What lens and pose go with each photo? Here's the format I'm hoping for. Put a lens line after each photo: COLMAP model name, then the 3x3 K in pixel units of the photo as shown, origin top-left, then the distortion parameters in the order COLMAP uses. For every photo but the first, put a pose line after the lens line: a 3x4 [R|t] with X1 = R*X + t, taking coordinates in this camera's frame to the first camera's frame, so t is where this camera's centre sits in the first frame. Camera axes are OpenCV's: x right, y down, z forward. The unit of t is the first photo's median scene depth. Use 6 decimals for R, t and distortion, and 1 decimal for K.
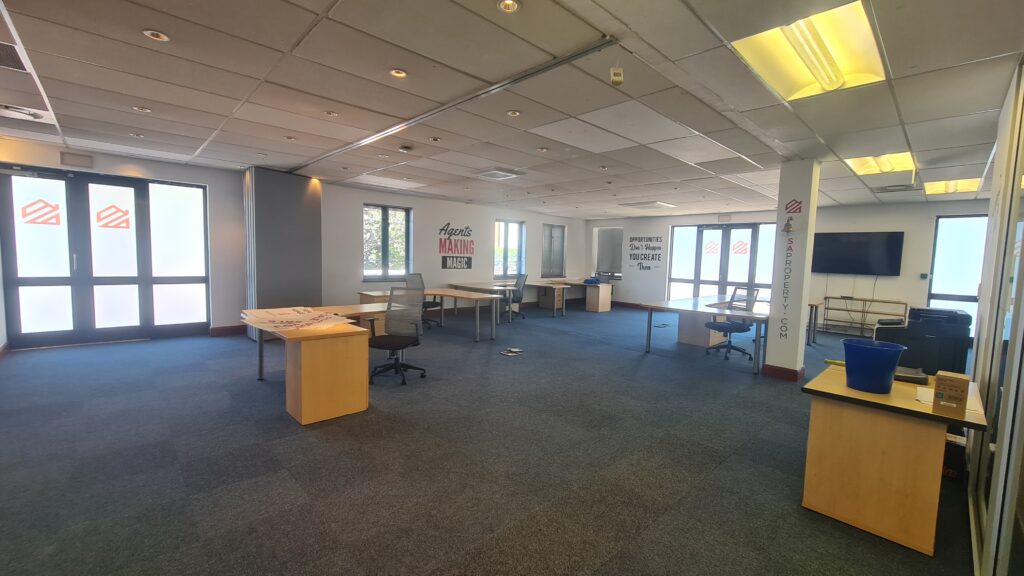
lens RADIAL K [[416.2, 0, 521.2], [0, 416.2, 289.8], [0, 0, 1]] dist [0.000173, -0.000080]
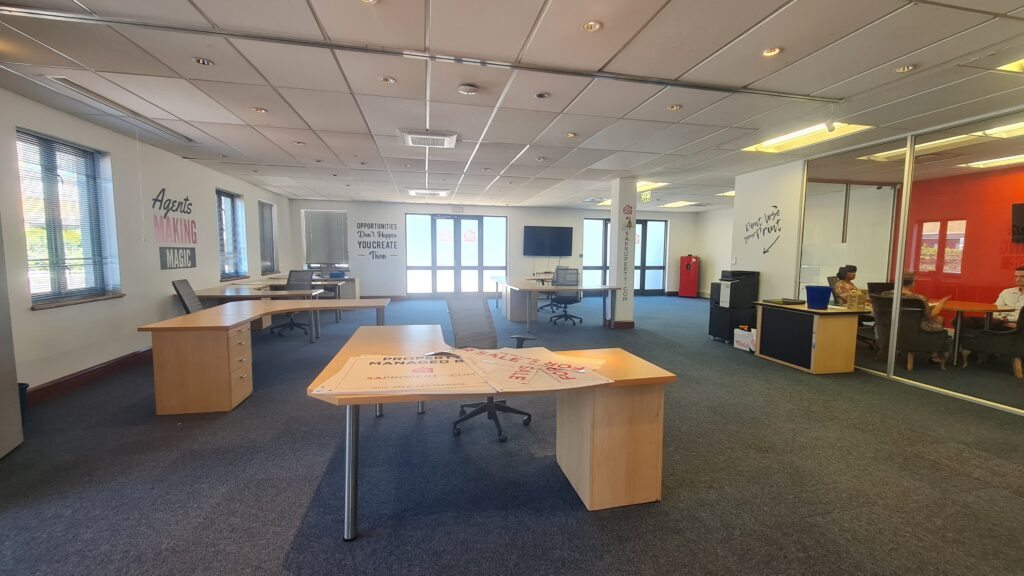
lens RADIAL K [[416.2, 0, 521.2], [0, 416.2, 289.8], [0, 0, 1]] dist [0.000173, -0.000080]
pose [[0.519998, -0.101479, 0.848118, -0.392149], [0.073657, 0.994546, 0.073839, -0.027652], [-0.850986, 0.024073, 0.524637, 0.273530]]
